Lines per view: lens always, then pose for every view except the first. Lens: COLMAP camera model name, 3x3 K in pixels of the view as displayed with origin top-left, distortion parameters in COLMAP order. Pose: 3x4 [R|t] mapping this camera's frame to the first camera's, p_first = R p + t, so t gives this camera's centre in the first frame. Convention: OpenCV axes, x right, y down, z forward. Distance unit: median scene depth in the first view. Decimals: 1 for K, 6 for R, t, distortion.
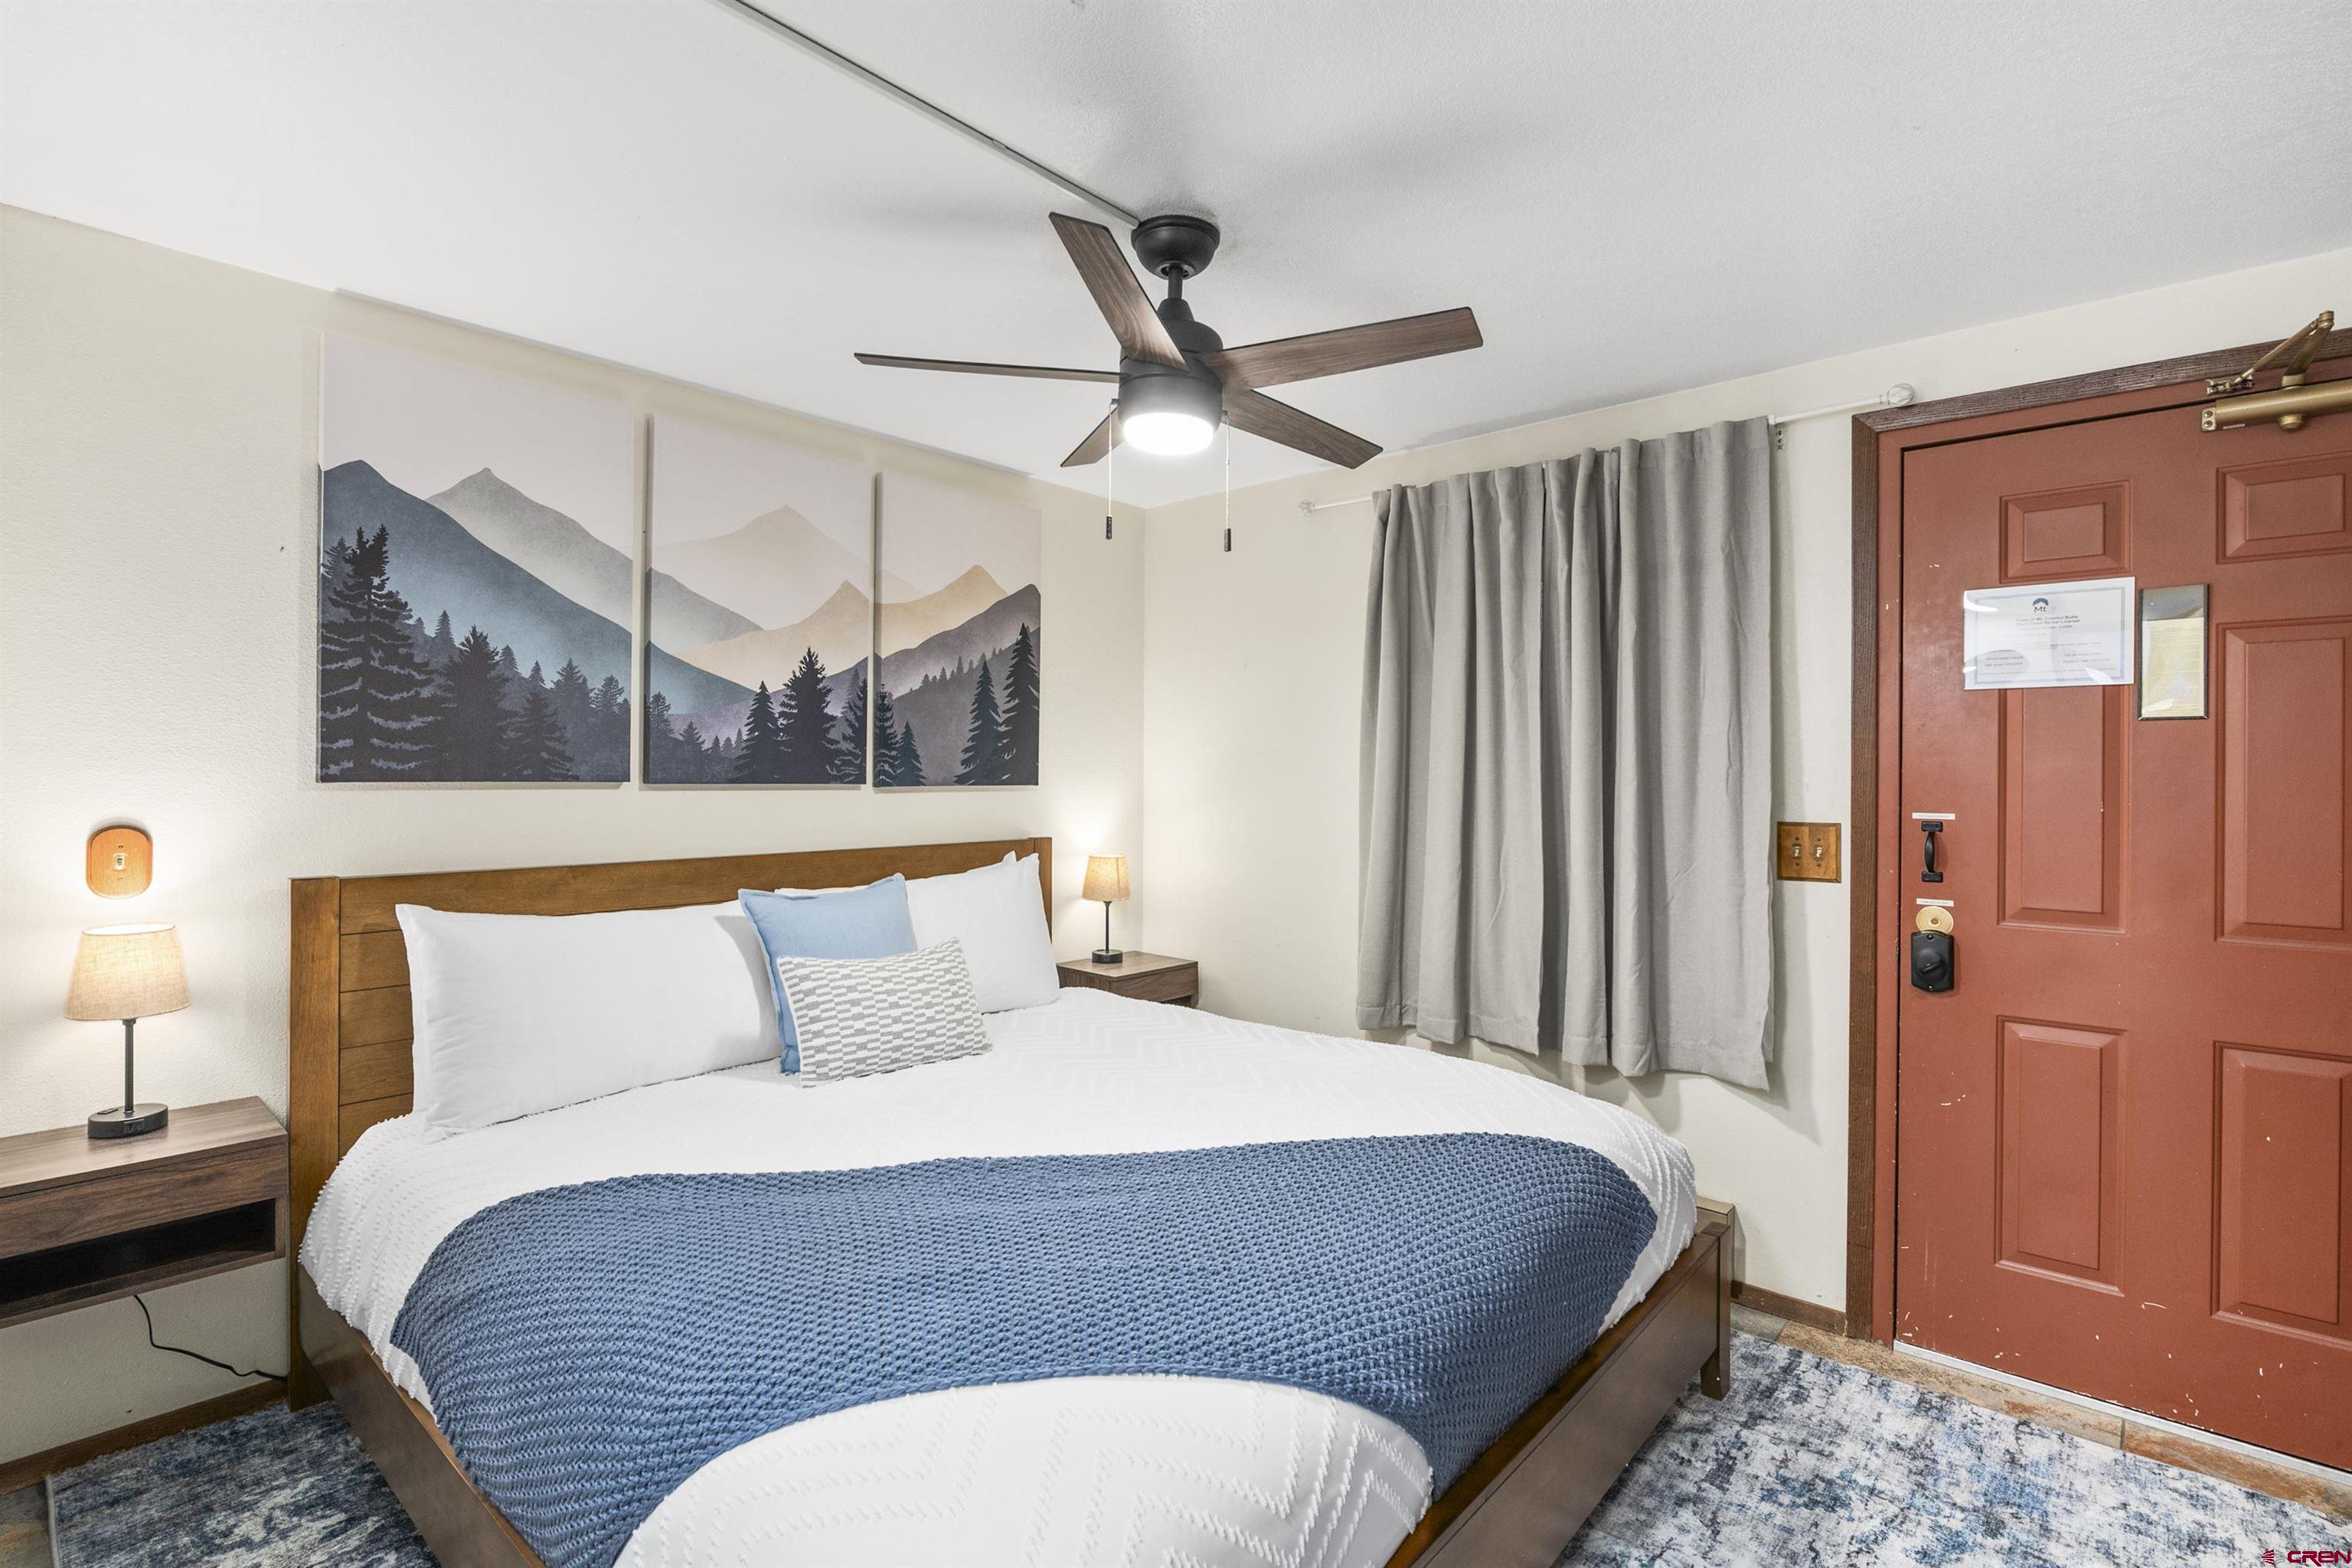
lens RADIAL K [[1134.0, 0, 1179.4], [0, 1134.0, 783.1], [0, 0, 1]] dist [0.000841, -0.000292]
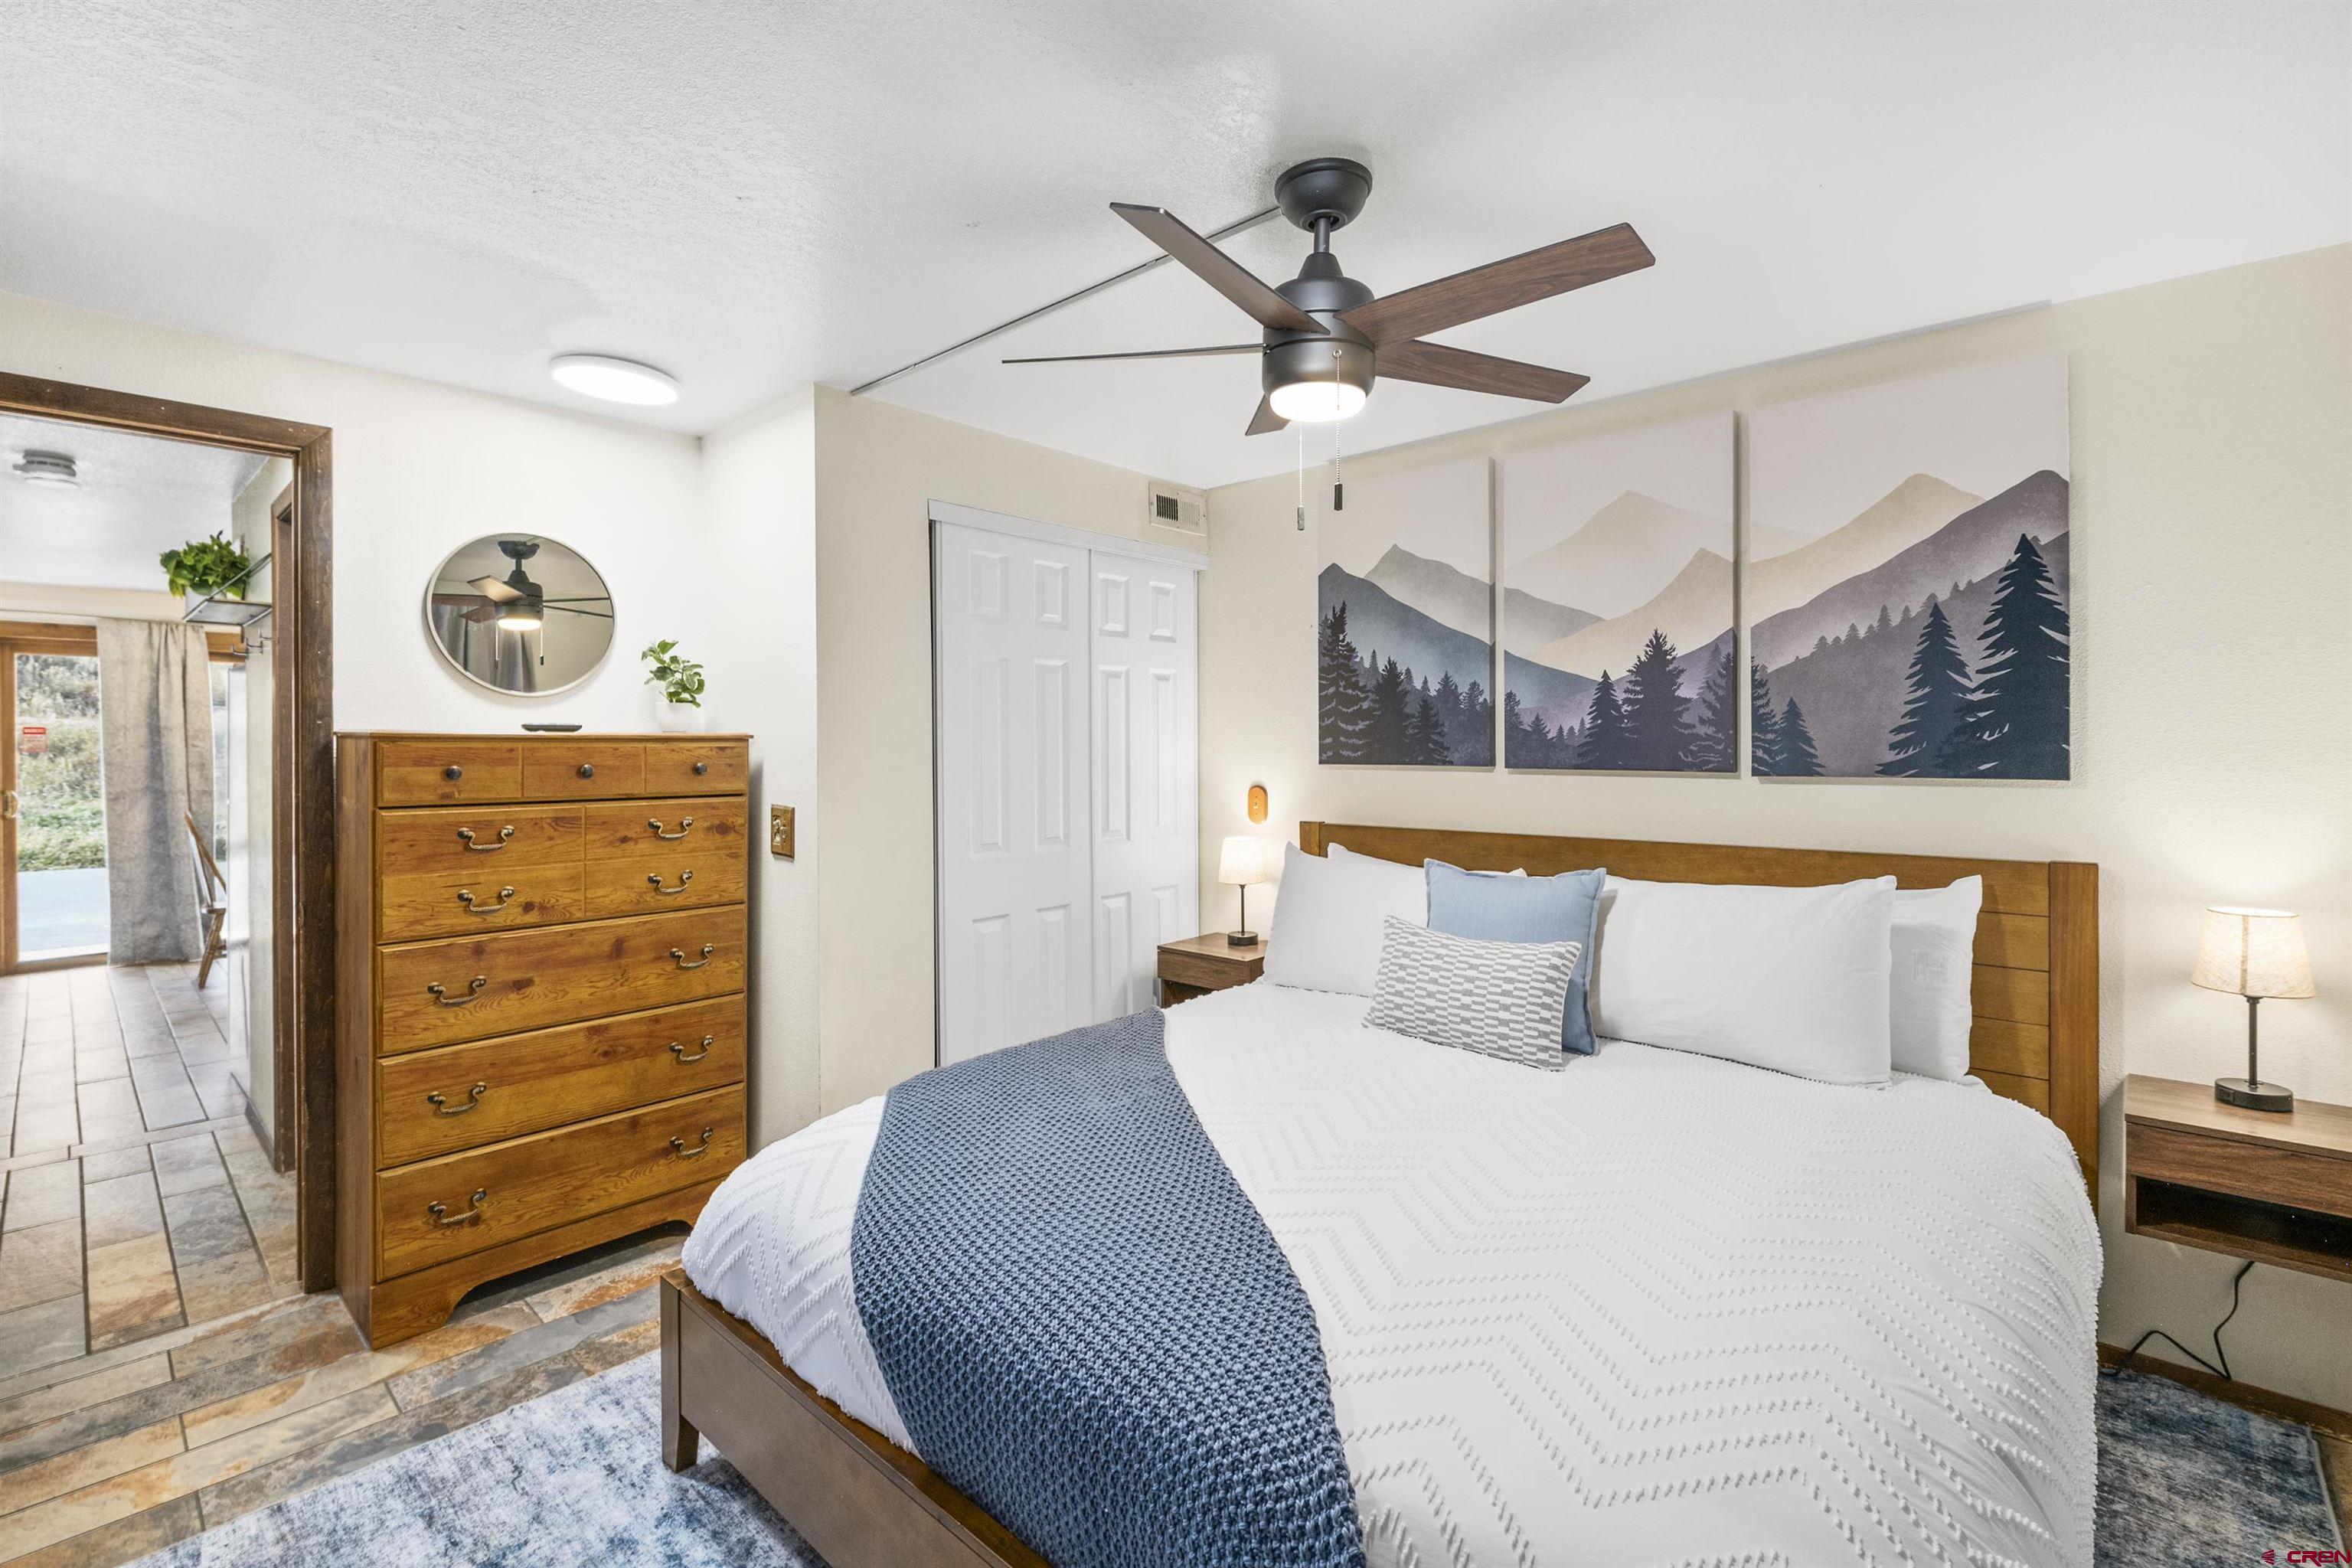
lens RADIAL K [[1014.9, 0, 1179.3], [0, 1014.9, 764.7], [0, 0, 1]] dist [-0.000528, -0.000278]
pose [[-0.011121, 0.006045, -0.999920, 0.550360], [-0.011538, 0.999914, 0.006173, -0.005455], [0.999872, 0.011606, -0.011051, 0.619719]]
